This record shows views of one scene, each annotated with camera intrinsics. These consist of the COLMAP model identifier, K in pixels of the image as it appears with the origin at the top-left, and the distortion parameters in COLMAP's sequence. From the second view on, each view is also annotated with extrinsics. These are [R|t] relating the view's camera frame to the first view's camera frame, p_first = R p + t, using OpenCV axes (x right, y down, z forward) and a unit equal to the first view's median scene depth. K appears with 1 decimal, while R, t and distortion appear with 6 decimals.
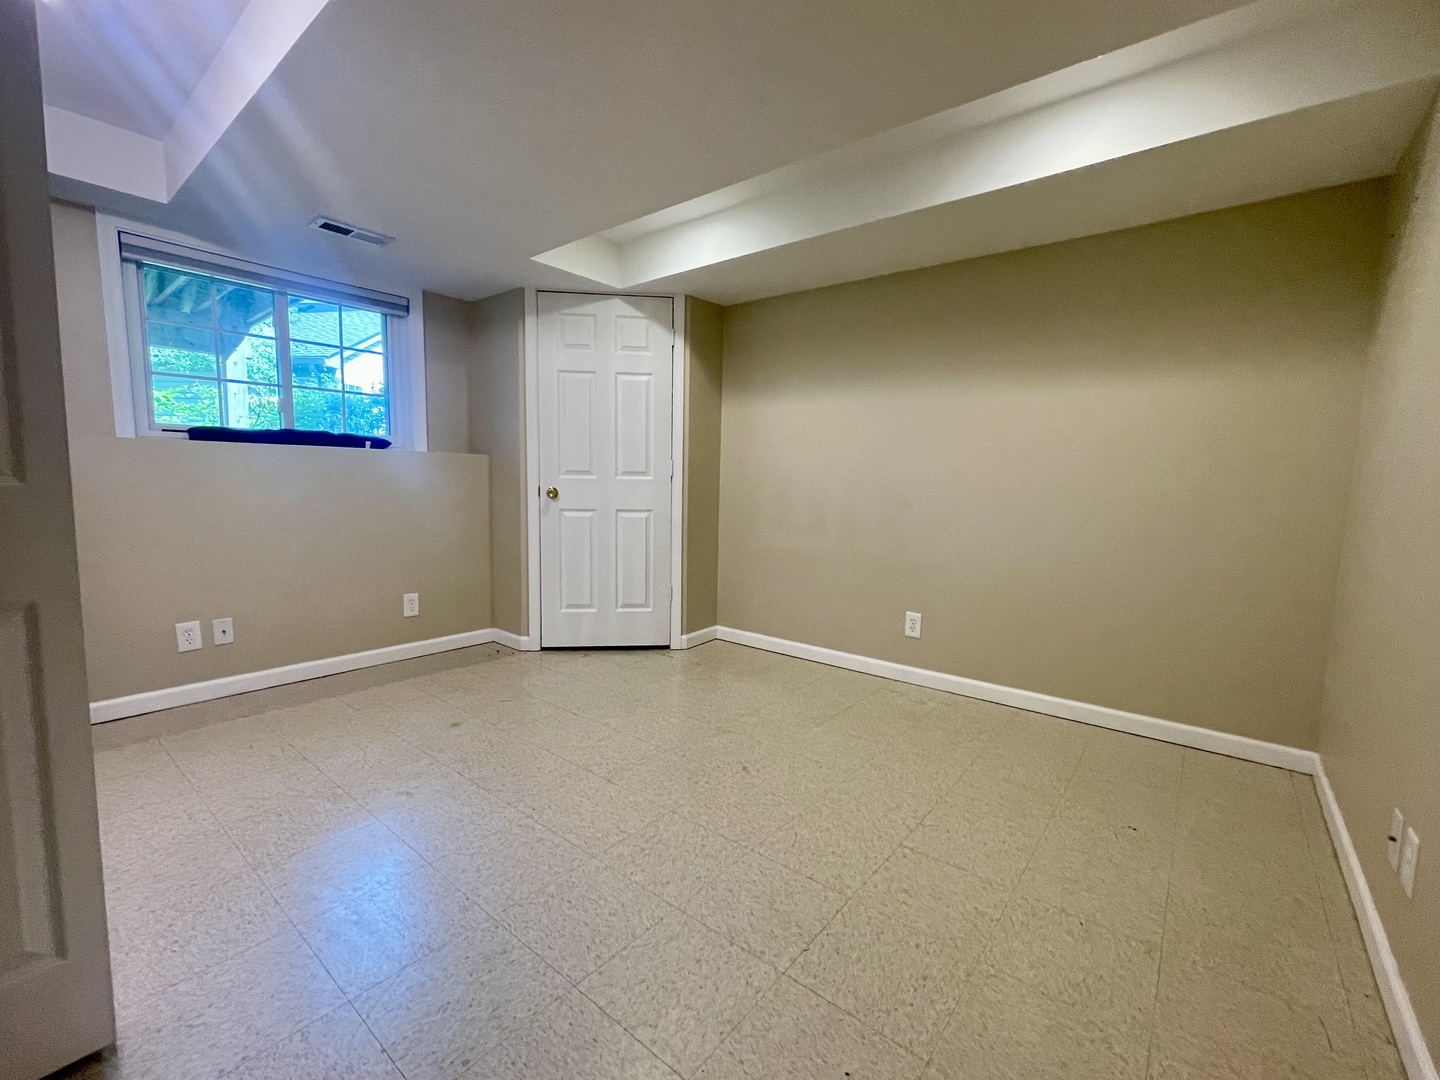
lens RADIAL K [[589.5, 0, 728.0], [0, 589.5, 540.2], [0, 0, 1]] dist [-0.001911, 0.000554]
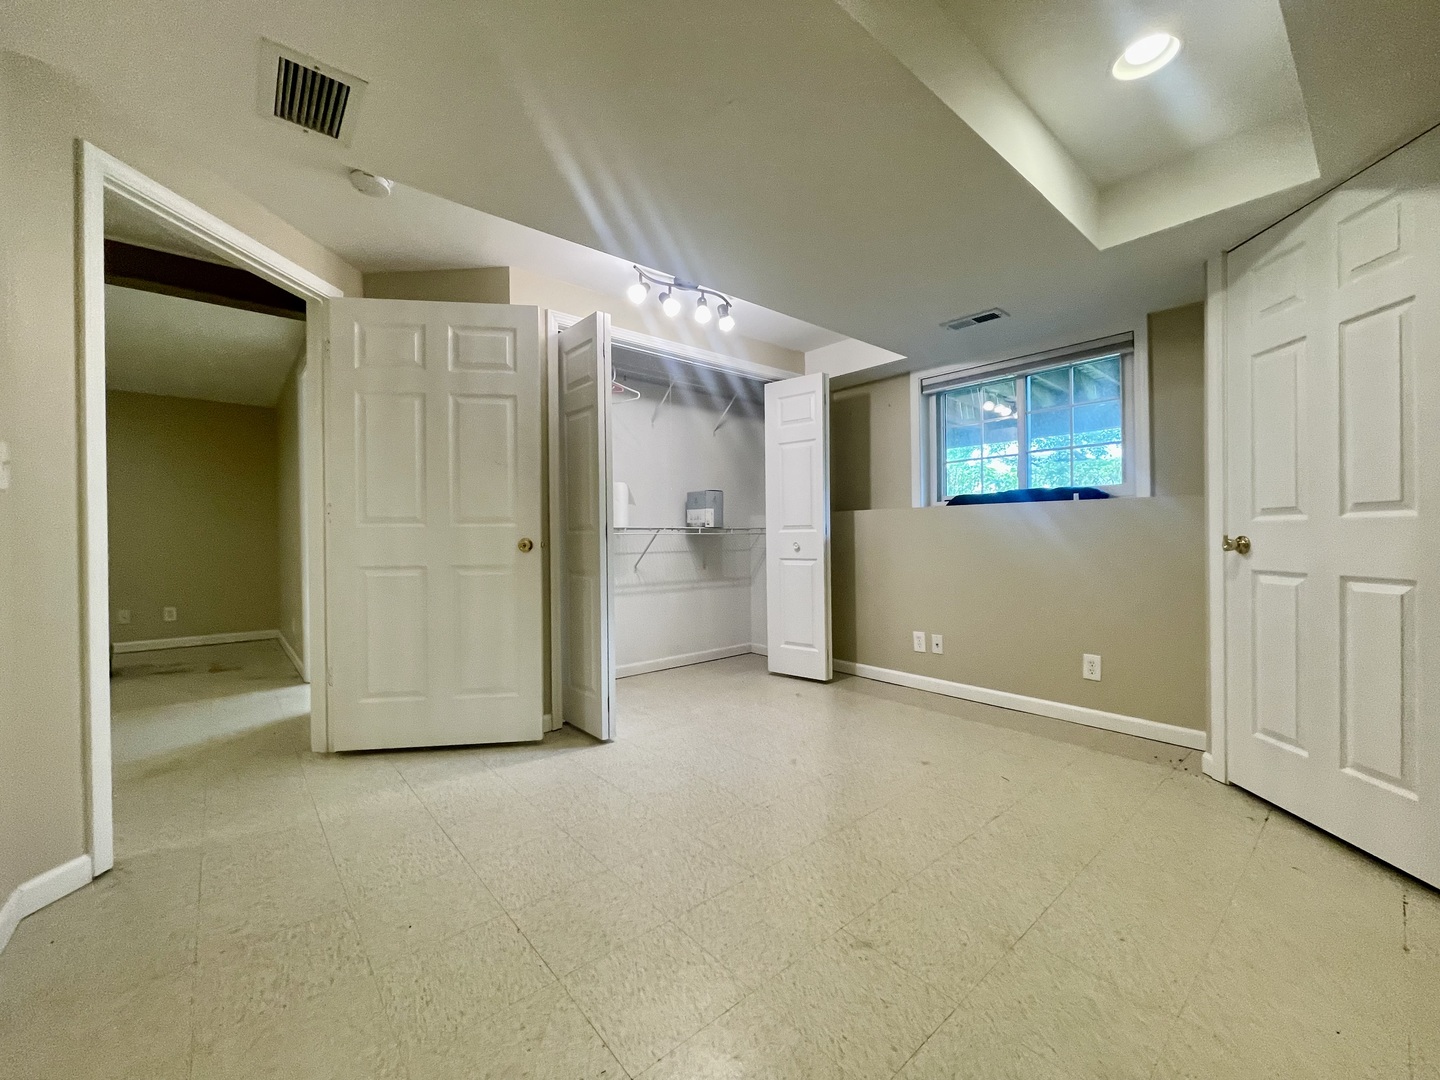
lens RADIAL K [[589.5, 0, 727.0], [0, 589.5, 538.2], [0, 0, 1]] dist [-0.001911, 0.000554]
pose [[-0.170332, -0.013200, -0.985298, 0.446805], [-0.094658, 0.995505, 0.003027, -0.036971], [0.980830, 0.093782, -0.170816, 0.568790]]
